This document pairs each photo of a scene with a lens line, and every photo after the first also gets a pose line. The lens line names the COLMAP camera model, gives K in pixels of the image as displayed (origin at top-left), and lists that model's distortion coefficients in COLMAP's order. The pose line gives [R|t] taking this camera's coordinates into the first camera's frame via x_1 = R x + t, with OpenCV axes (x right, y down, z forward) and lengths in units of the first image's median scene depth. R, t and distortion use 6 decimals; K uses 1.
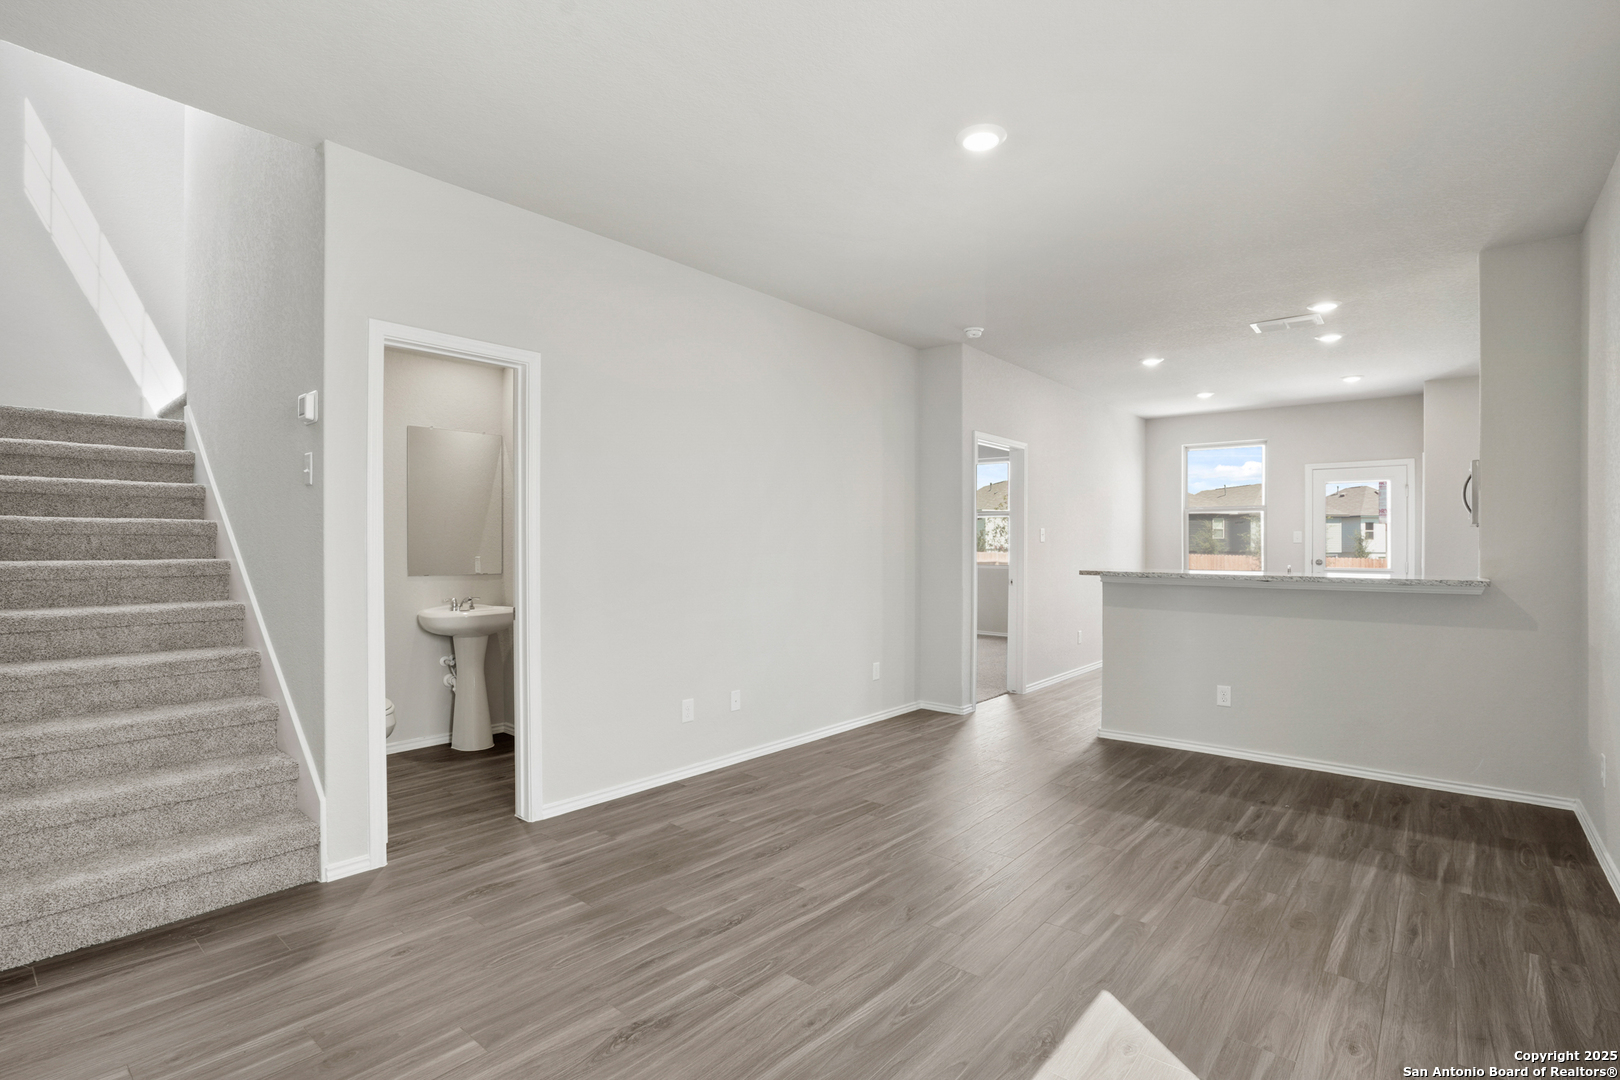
lens RADIAL K [[764.3, 0, 817.3], [0, 764.3, 548.9], [0, 0, 1]] dist [-0.014093, 0.004809]
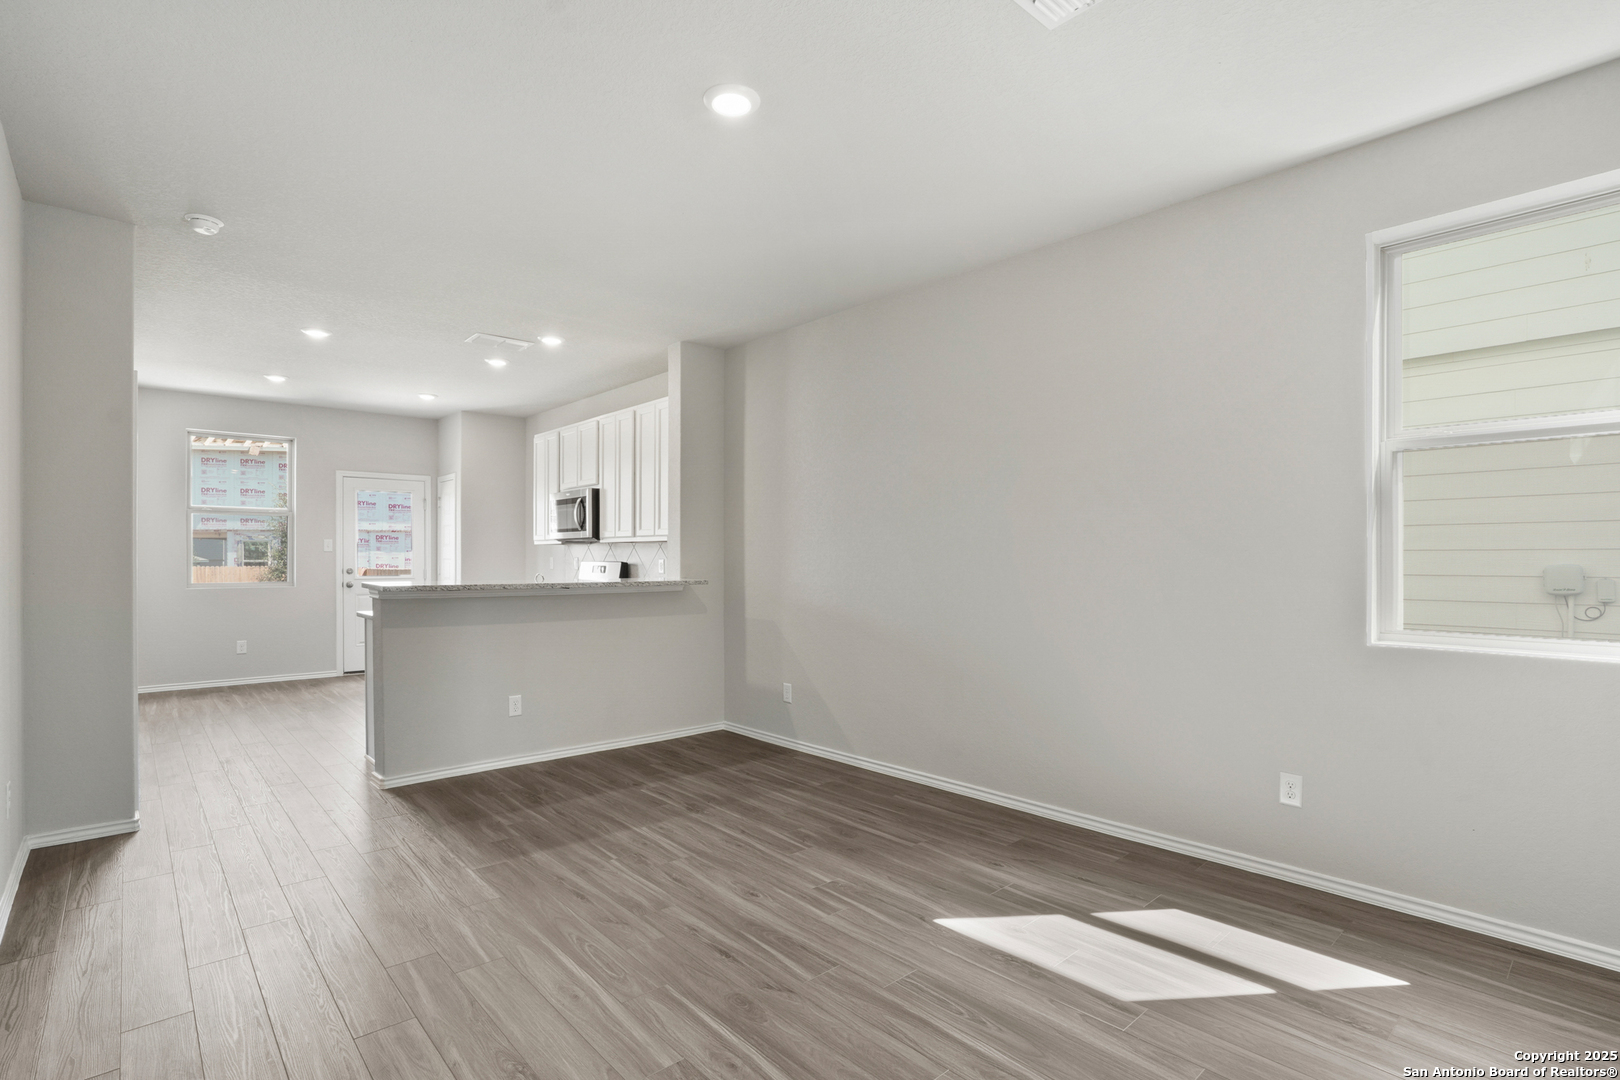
lens RADIAL K [[764.3, 0, 815.5], [0, 764.3, 537.2], [0, 0, 1]] dist [-0.014093, 0.004809]
pose [[0.149602, 0.026618, 0.988388, -0.559644], [-0.001450, 0.999642, -0.026701, -0.002584], [-0.988745, 0.002561, 0.149587, 0.639963]]
